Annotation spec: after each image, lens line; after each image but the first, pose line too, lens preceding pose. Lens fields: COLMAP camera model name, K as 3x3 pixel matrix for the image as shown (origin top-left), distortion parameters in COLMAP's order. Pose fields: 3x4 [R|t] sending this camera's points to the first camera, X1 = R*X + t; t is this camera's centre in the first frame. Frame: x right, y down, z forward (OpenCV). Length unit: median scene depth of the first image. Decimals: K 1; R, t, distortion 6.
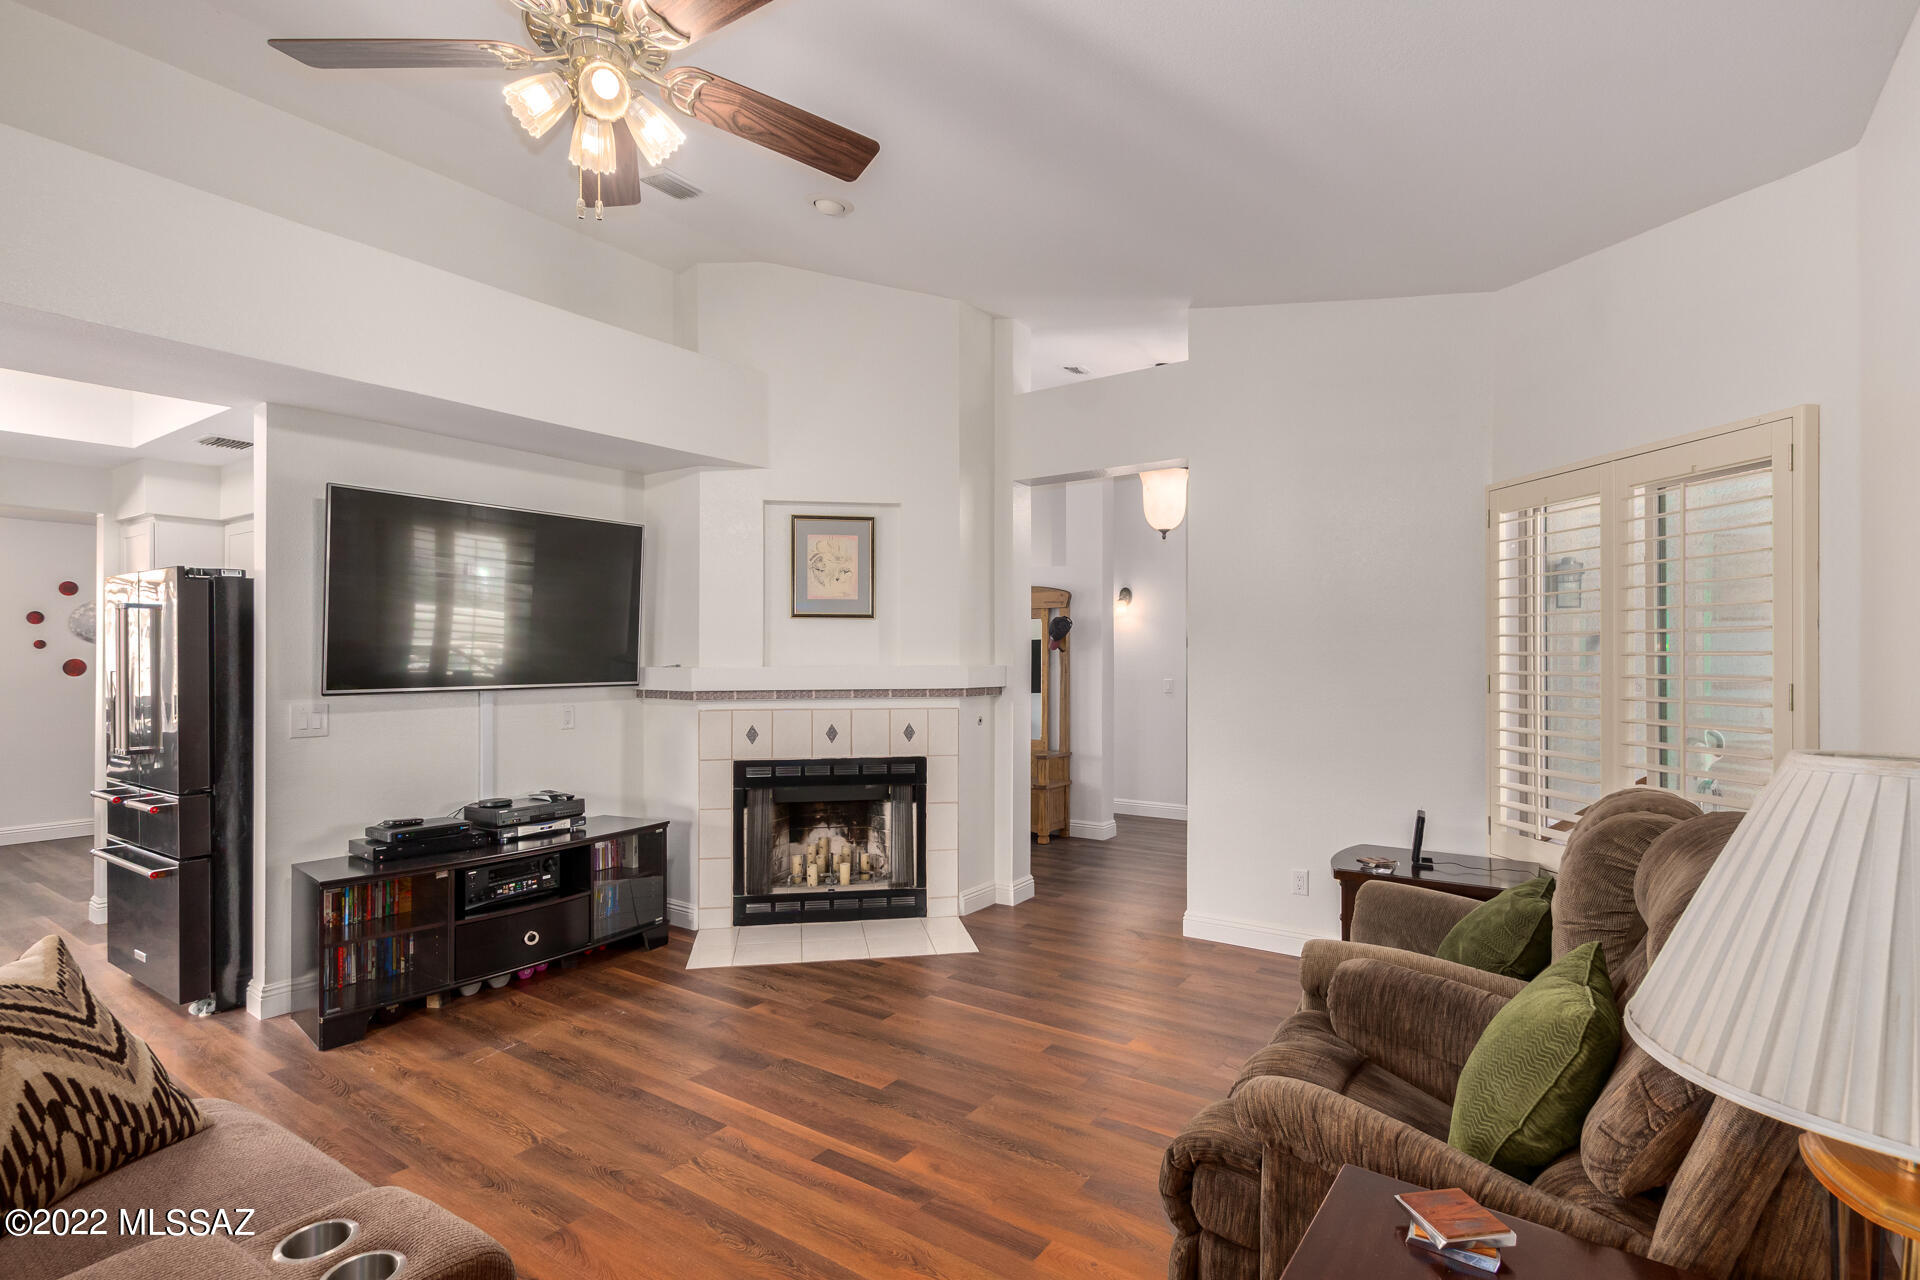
lens RADIAL K [[924.0, 0, 938.3], [0, 924.0, 654.2], [0, 0, 1]] dist [0.028758, -0.021367]
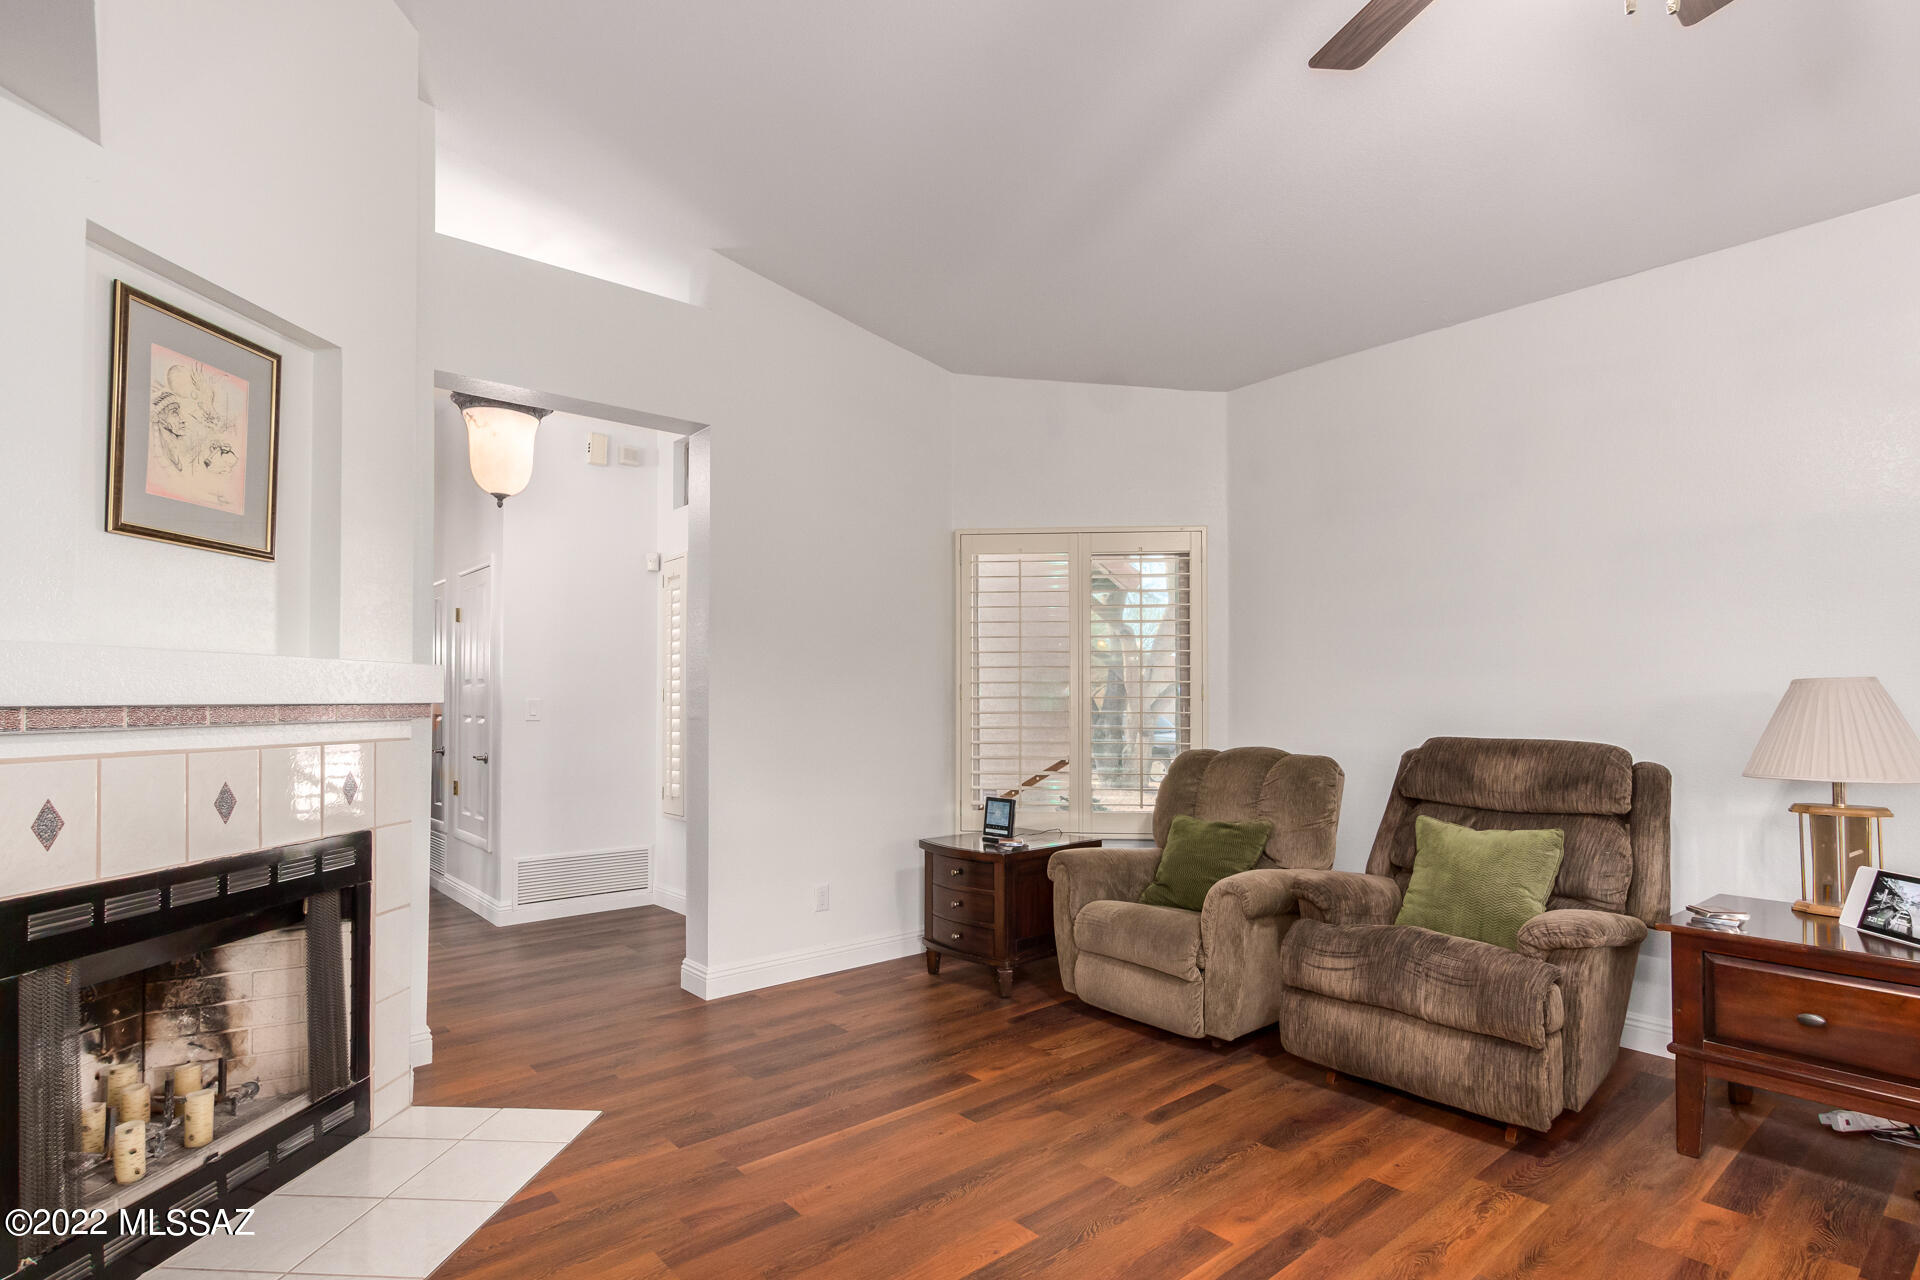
lens RADIAL K [[963.6, 0, 991.5], [0, 963.6, 671.2], [0, 0, 1]] dist [0.003970, 0.000017]
pose [[0.224893, 0.030302, 0.973912, -0.483107], [-0.001962, 0.999528, -0.030646, 0.034847], [-0.974381, 0.004982, 0.224847, 0.521561]]
